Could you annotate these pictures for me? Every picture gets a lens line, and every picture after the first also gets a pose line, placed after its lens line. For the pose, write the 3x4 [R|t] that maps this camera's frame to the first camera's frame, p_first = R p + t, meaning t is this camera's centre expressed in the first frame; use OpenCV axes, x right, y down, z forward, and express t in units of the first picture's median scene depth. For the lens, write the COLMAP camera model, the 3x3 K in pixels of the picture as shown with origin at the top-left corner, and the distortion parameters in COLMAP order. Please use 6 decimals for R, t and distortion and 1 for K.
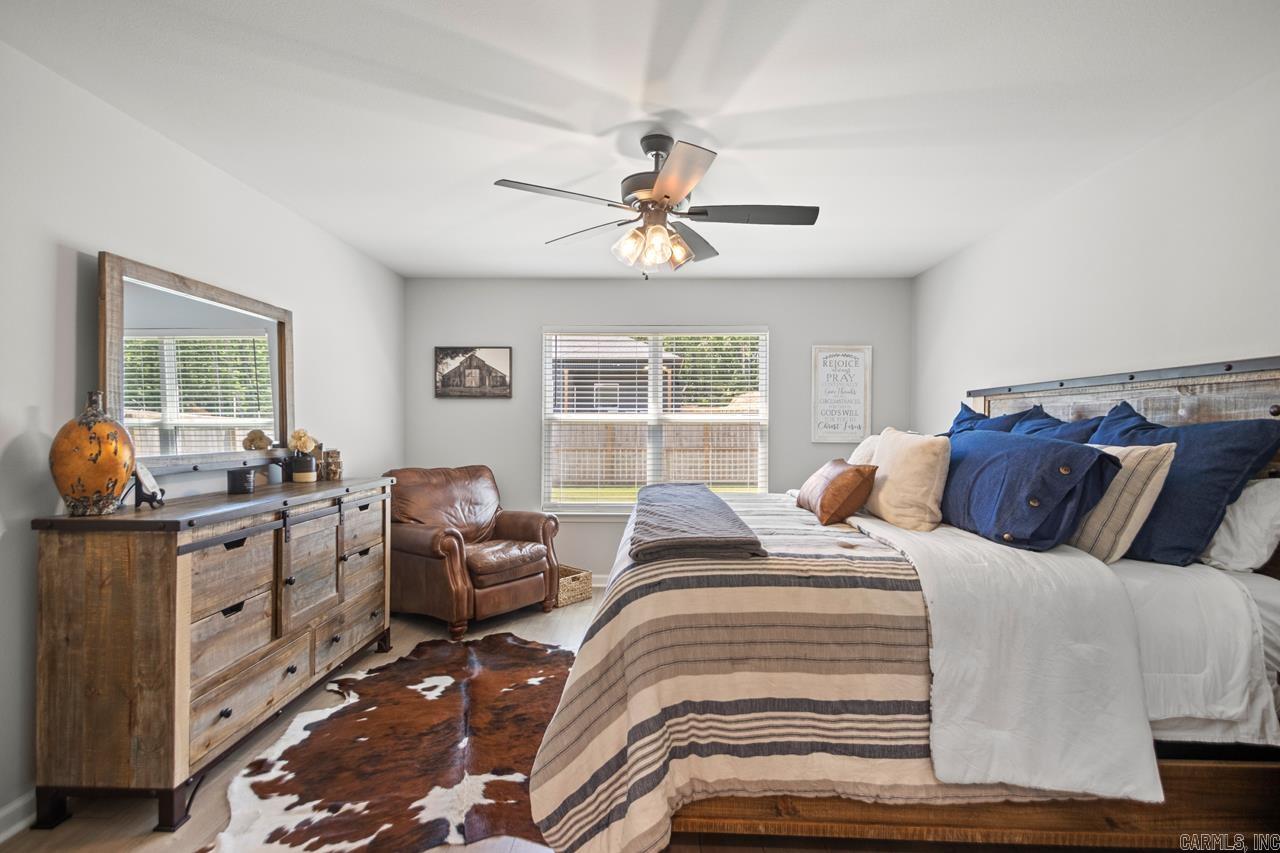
lens RADIAL K [[593.5, 0, 641.7], [0, 593.5, 429.7], [0, 0, 1]] dist [0.033827, -0.000265]
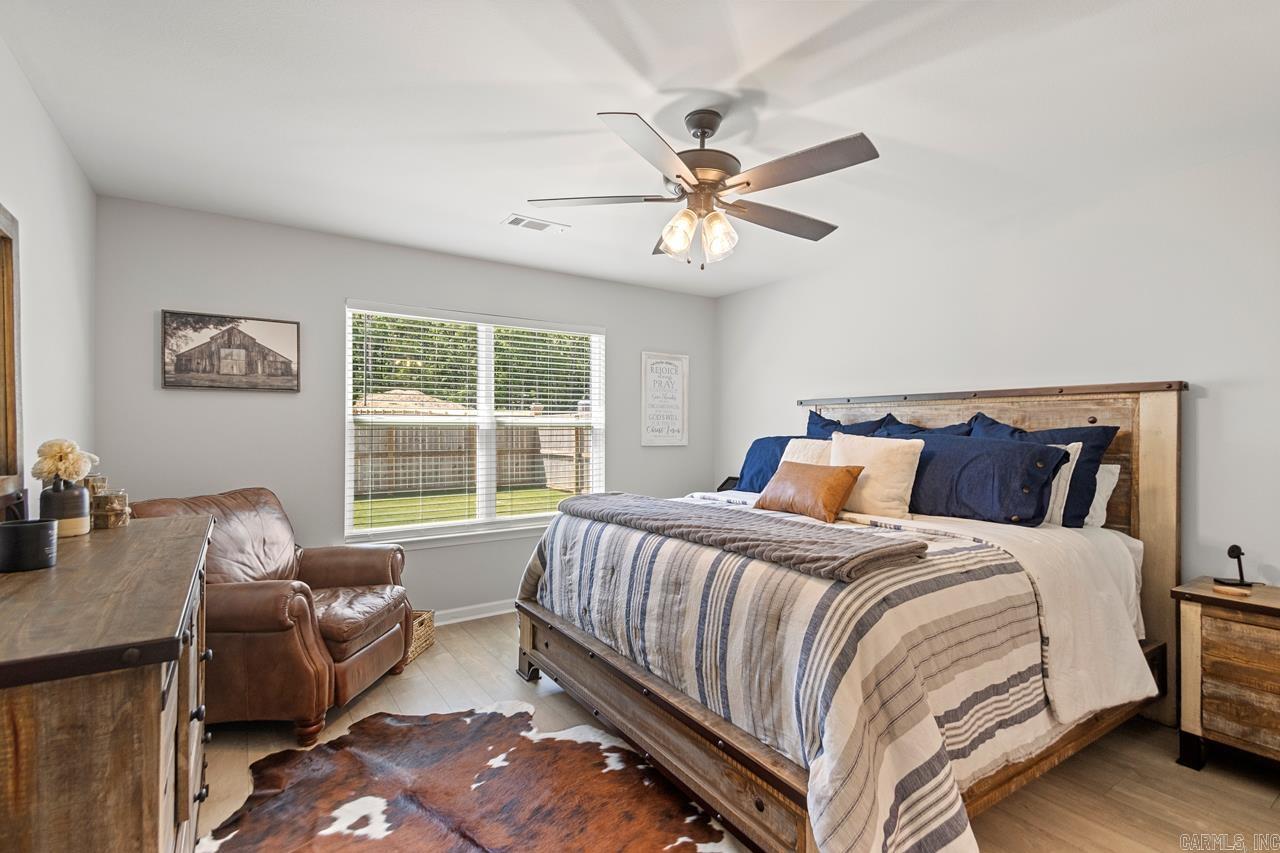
lens RADIAL K [[590.1, 0, 648.1], [0, 590.1, 428.9], [0, 0, 1]] dist [0.038930, -0.018511]
pose [[0.819166, -0.002121, 0.573553, -0.389285], [0.005369, 0.999978, -0.003971, -0.004934], [-0.573531, 0.006332, 0.819159, 0.214245]]
